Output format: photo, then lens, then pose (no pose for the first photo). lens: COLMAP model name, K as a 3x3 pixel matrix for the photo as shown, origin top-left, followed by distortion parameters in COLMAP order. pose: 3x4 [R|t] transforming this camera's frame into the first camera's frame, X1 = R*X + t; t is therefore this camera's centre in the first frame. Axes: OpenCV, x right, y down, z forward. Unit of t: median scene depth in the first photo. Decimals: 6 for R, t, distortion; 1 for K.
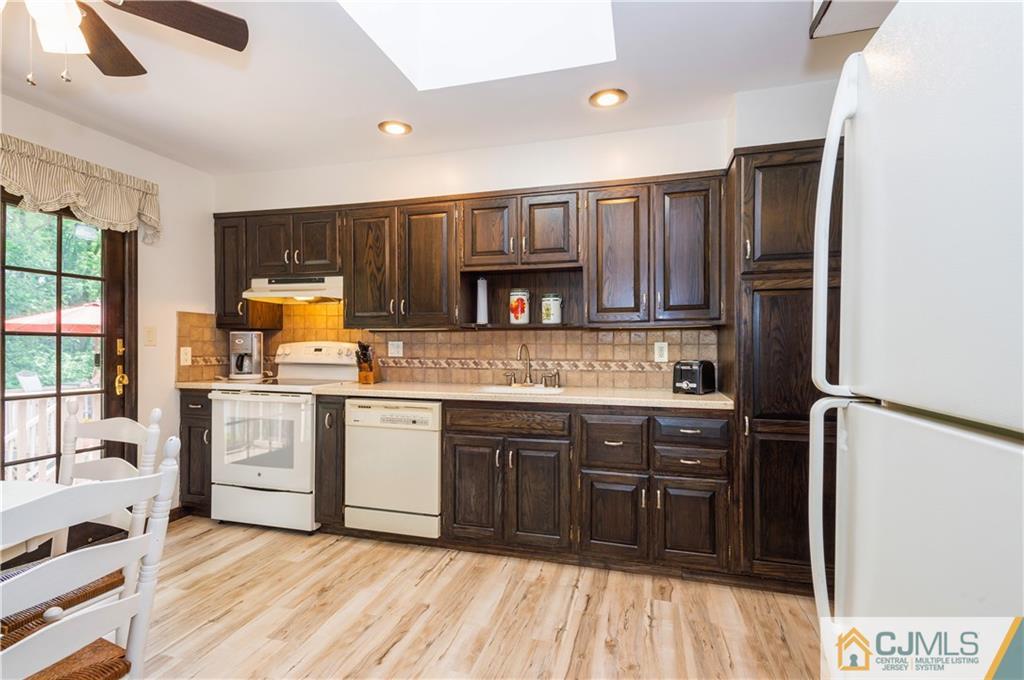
lens RADIAL K [[478.9, 0, 505.3], [0, 478.9, 345.4], [0, 0, 1]] dist [0.013931, -0.002702]
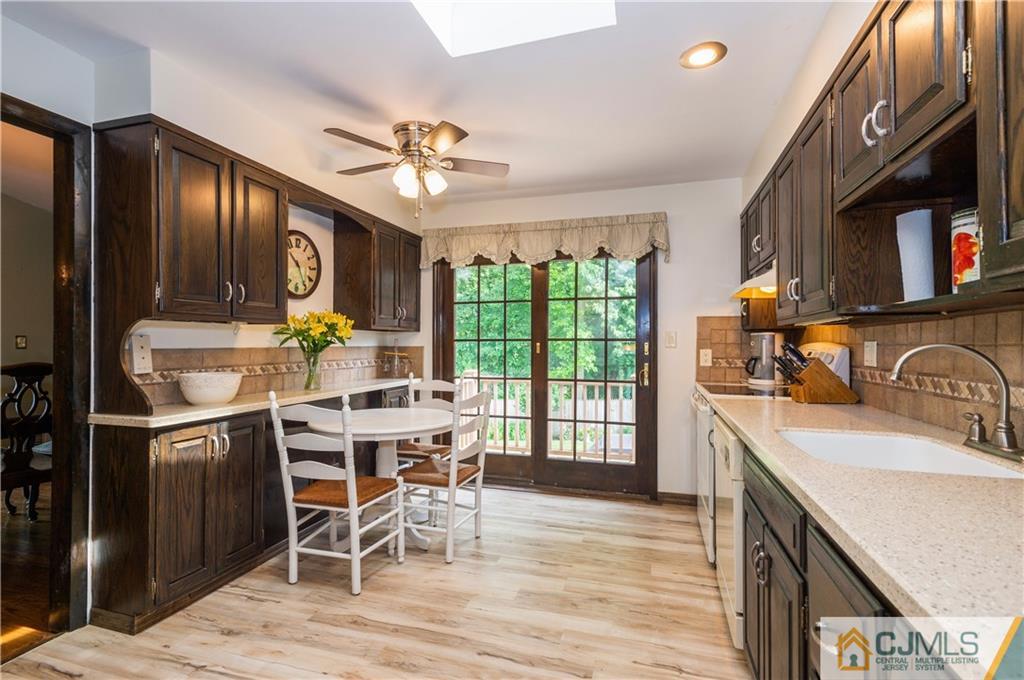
lens RADIAL K [[478.9, 0, 506.5], [0, 478.9, 340.1], [0, 0, 1]] dist [0.013931, -0.002702]
pose [[-0.011887, -0.014500, -0.999824, 0.490347], [-0.002962, 0.999891, -0.014466, 0.000324], [0.999925, 0.002790, -0.011929, 0.669451]]
